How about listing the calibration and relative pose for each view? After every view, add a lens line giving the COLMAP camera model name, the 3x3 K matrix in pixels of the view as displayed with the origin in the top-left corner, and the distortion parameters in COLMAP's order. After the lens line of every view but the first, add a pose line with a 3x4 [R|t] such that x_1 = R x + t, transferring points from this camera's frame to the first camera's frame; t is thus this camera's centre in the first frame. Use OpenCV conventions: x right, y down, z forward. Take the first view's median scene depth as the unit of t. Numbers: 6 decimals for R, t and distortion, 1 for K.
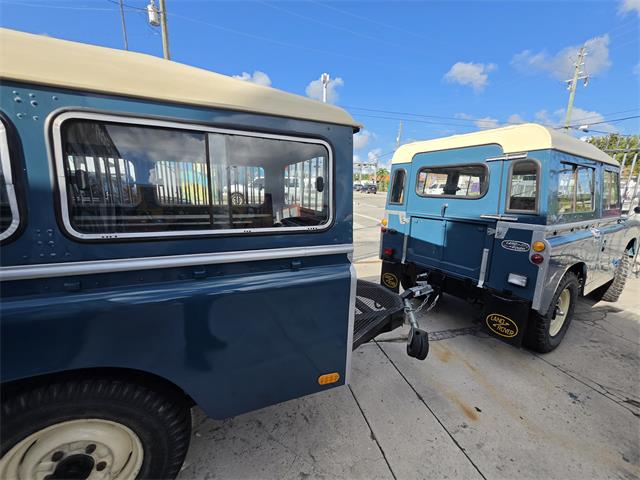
lens RADIAL K [[264.3, 0, 316.2], [0, 264.3, 242.3], [0, 0, 1]] dist [0.001542, 0.000208]
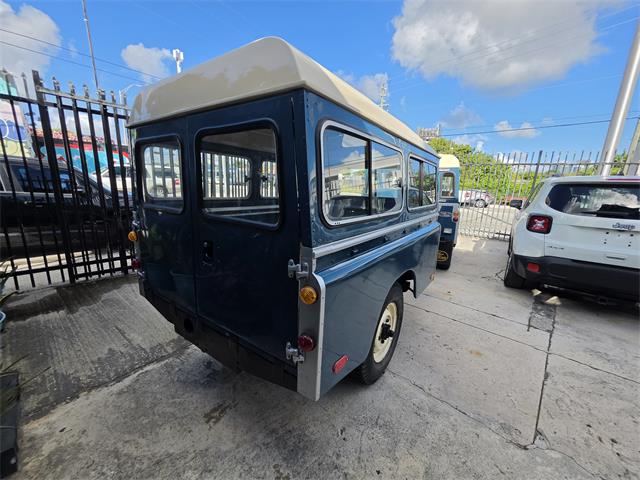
lens RADIAL K [[264.3, 0, 316.2], [0, 264.3, 242.3], [0, 0, 1]] dist [0.001542, 0.000208]
pose [[0.841132, -0.110689, 0.529382, -1.175656], [0.090793, 0.993841, 0.063543, 0.007105], [-0.533155, -0.005384, 0.846000, -0.191133]]
